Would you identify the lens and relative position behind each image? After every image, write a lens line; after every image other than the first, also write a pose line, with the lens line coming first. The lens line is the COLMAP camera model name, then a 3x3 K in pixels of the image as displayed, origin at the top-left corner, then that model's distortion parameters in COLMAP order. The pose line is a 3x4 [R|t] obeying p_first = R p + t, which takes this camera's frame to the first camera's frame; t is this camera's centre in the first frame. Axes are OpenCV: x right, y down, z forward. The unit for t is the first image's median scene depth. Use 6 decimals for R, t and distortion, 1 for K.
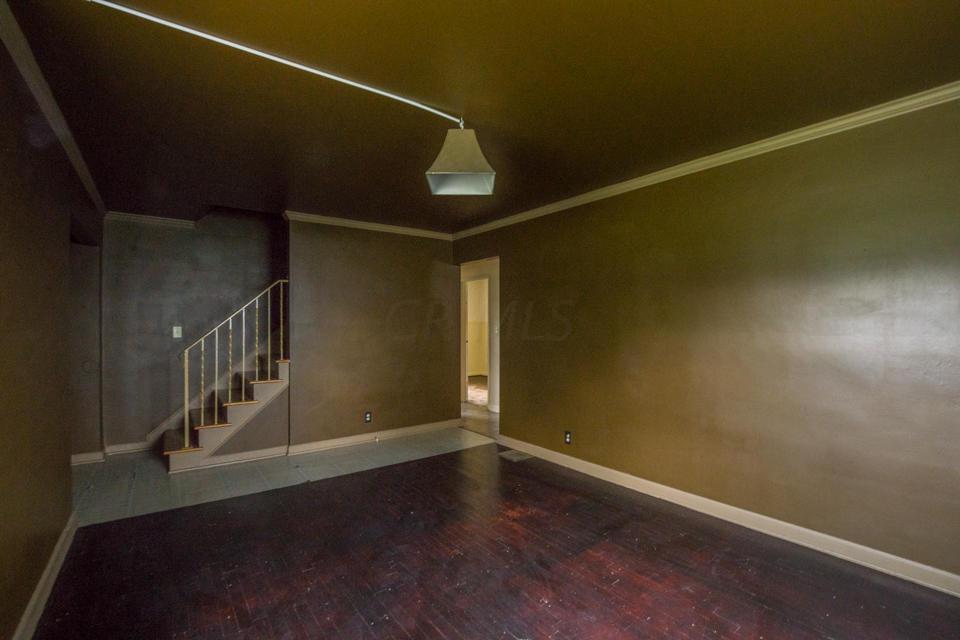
lens RADIAL K [[432.9, 0, 474.1], [0, 432.9, 321.5], [0, 0, 1]] dist [-0.026485, -0.000145]
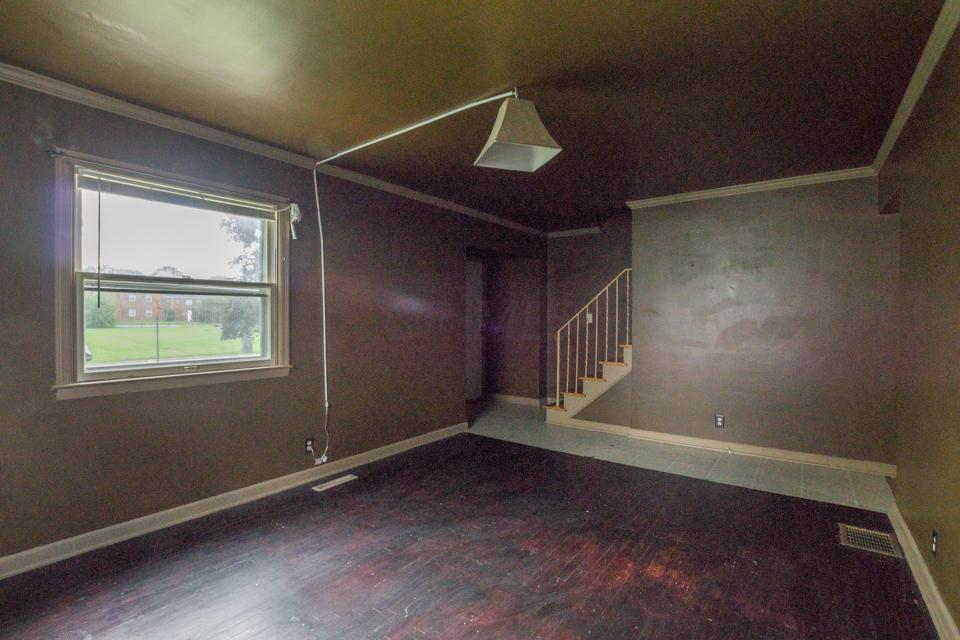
lens RADIAL K [[432.9, 0, 474.6], [0, 432.9, 320.0], [0, 0, 1]] dist [-0.026485, -0.000145]
pose [[0.293015, 0.012052, -0.956032, 0.503910], [0.006045, 0.999877, 0.014457, 0.012217], [0.956089, -0.010015, 0.292906, 0.377400]]
